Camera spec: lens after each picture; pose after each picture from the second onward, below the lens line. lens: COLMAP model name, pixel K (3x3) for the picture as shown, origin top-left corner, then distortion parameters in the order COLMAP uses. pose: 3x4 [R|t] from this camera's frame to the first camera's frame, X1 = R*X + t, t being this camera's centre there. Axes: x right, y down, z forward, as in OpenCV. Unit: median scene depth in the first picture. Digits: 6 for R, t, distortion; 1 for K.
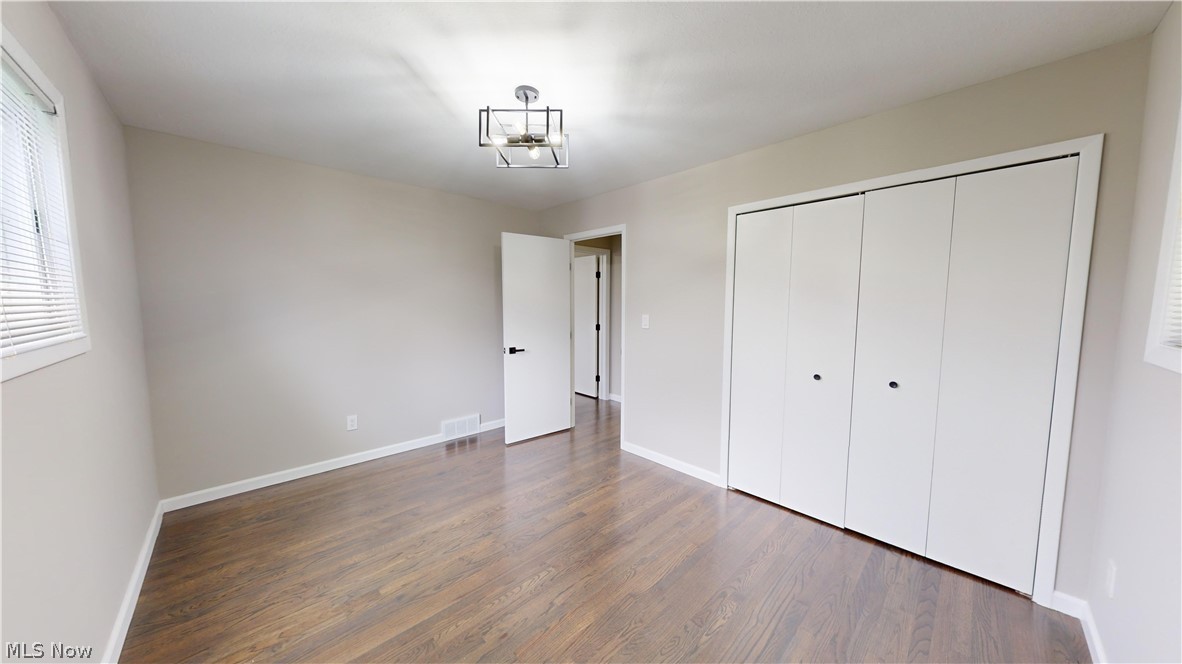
lens RADIAL K [[373.9, 0, 588.5], [0, 373.9, 331.8], [0, 0, 1]] dist [0.002094, 0.000030]
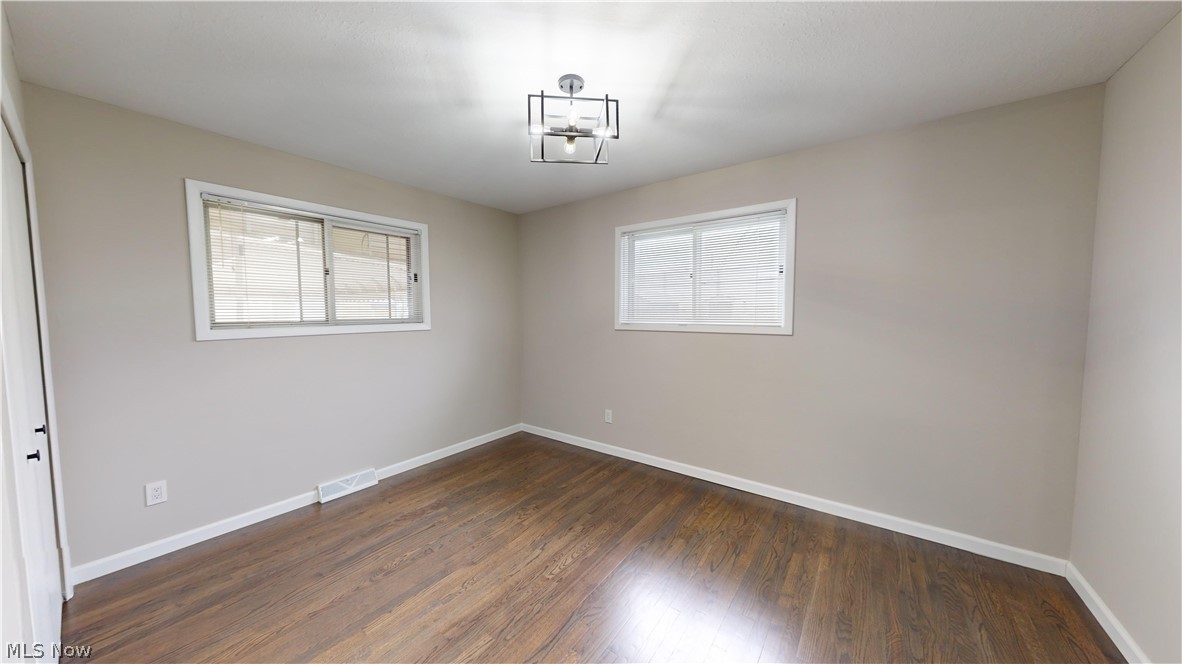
lens RADIAL K [[373.9, 0, 592.7], [0, 373.9, 331.0], [0, 0, 1]] dist [0.002094, 0.000030]
pose [[-0.983363, 0.014136, -0.181103, -0.043799], [-0.010820, 0.990639, 0.136078, -0.160550], [0.181331, 0.135773, -0.974004, 2.051945]]
